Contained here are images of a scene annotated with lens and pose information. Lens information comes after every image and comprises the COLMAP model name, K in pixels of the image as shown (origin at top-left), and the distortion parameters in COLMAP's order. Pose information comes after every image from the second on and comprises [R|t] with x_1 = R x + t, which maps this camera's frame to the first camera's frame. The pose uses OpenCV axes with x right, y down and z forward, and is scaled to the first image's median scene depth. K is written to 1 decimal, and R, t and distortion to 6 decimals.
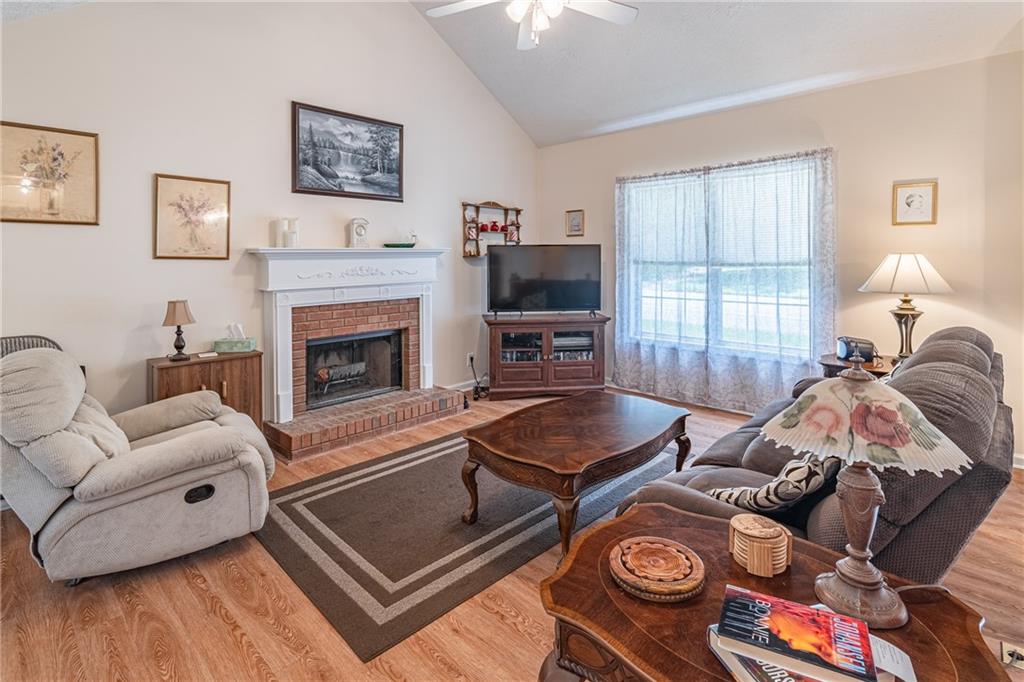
lens RADIAL K [[507.3, 0, 493.1], [0, 507.3, 261.7], [0, 0, 1]] dist [-0.002550, 0.001836]
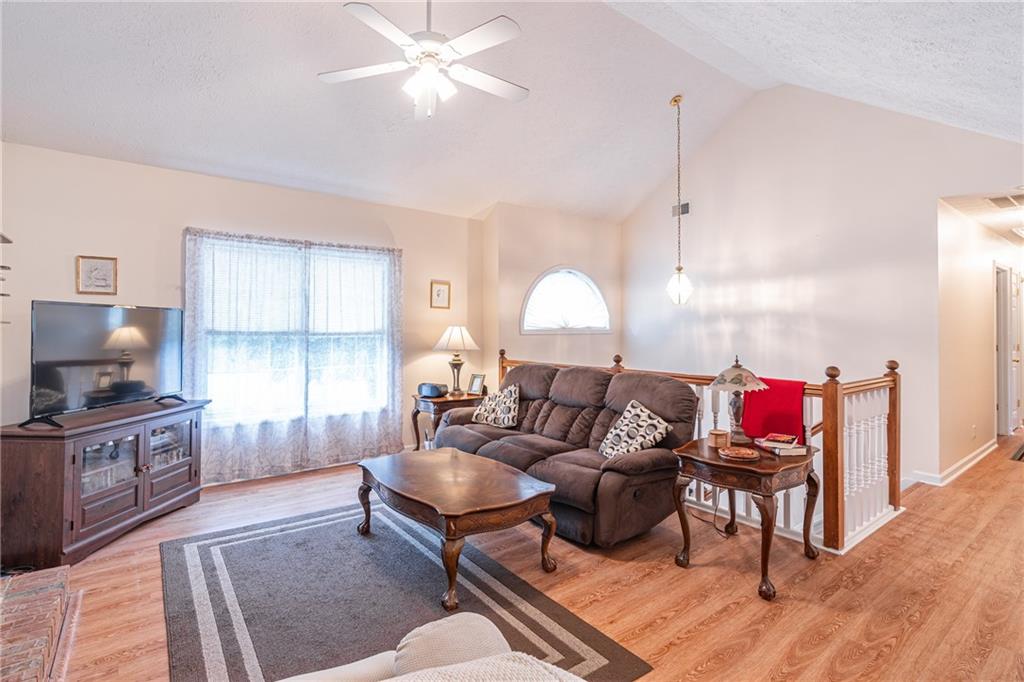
lens RADIAL K [[507.3, 0, 510.1], [0, 507.3, 327.5], [0, 0, 1]] dist [-0.002550, 0.001836]
pose [[0.117754, 0.007543, 0.993014, -0.620318], [0.000391, 0.999971, -0.007642, -0.000239], [-0.993043, 0.001289, 0.117748, 0.498883]]
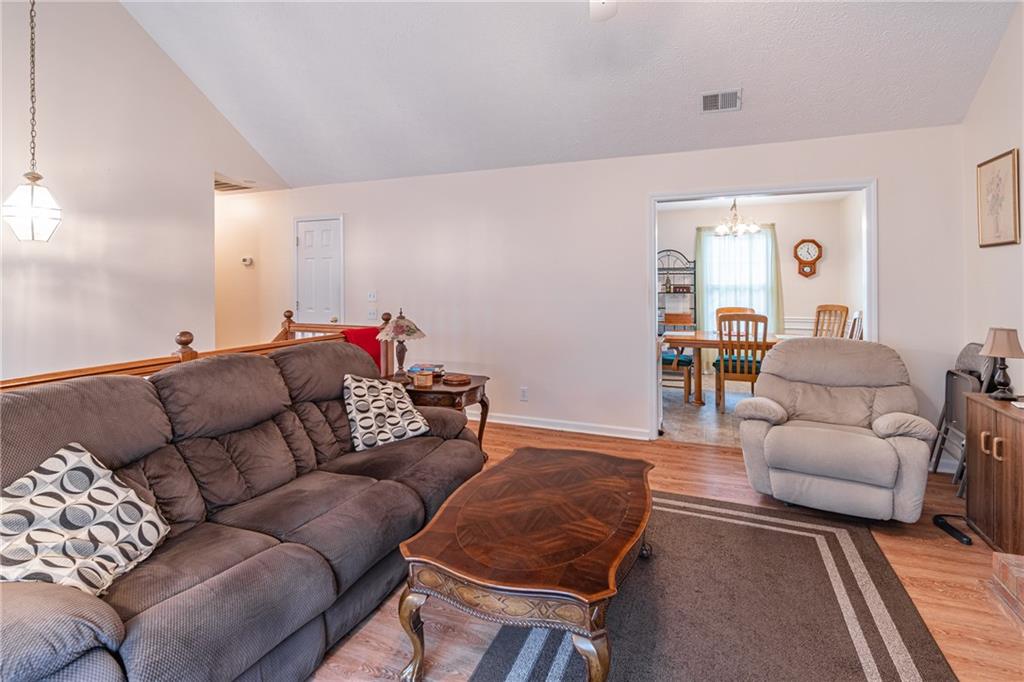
lens RADIAL K [[507.3, 0, 506.9], [0, 507.3, 335.1], [0, 0, 1]] dist [-0.002550, 0.001836]
pose [[-0.922071, 0.051127, -0.383628, 0.382510], [0.008833, 0.993758, 0.111209, -0.012260], [0.386919, 0.099154, -0.916767, 1.140344]]
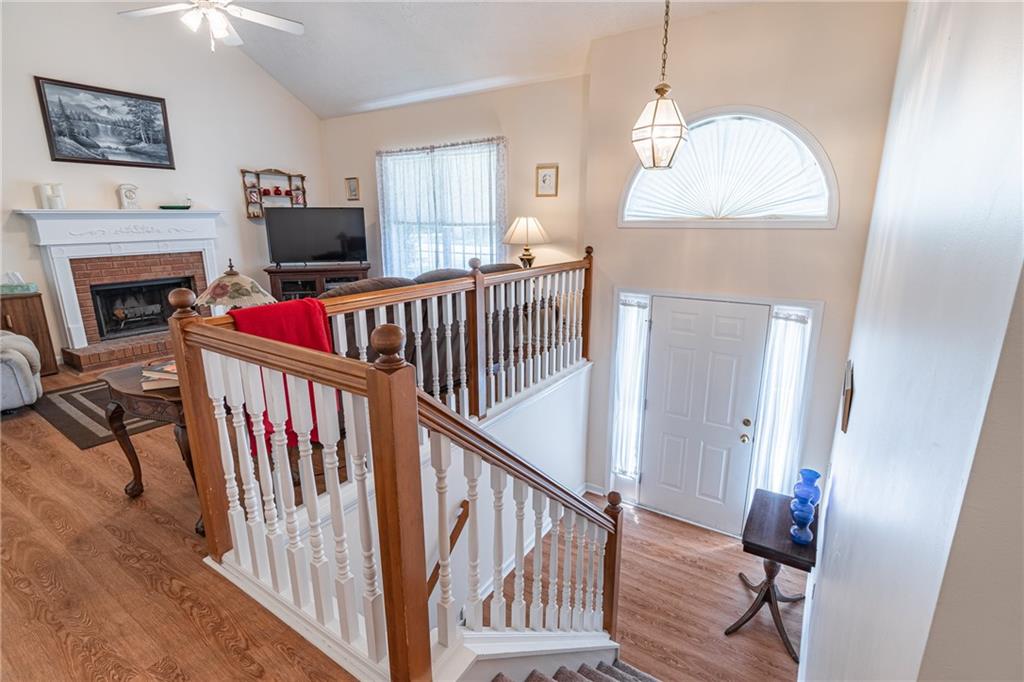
lens RADIAL K [[507.3, 0, 523.2], [0, 507.3, 343.1], [0, 0, 1]] dist [-0.002550, 0.001836]
pose [[0.982735, -0.039363, 0.180782, 0.420189], [-0.003815, 0.972588, 0.232505, -0.002127], [-0.184978, -0.229180, 0.955646, -0.399199]]
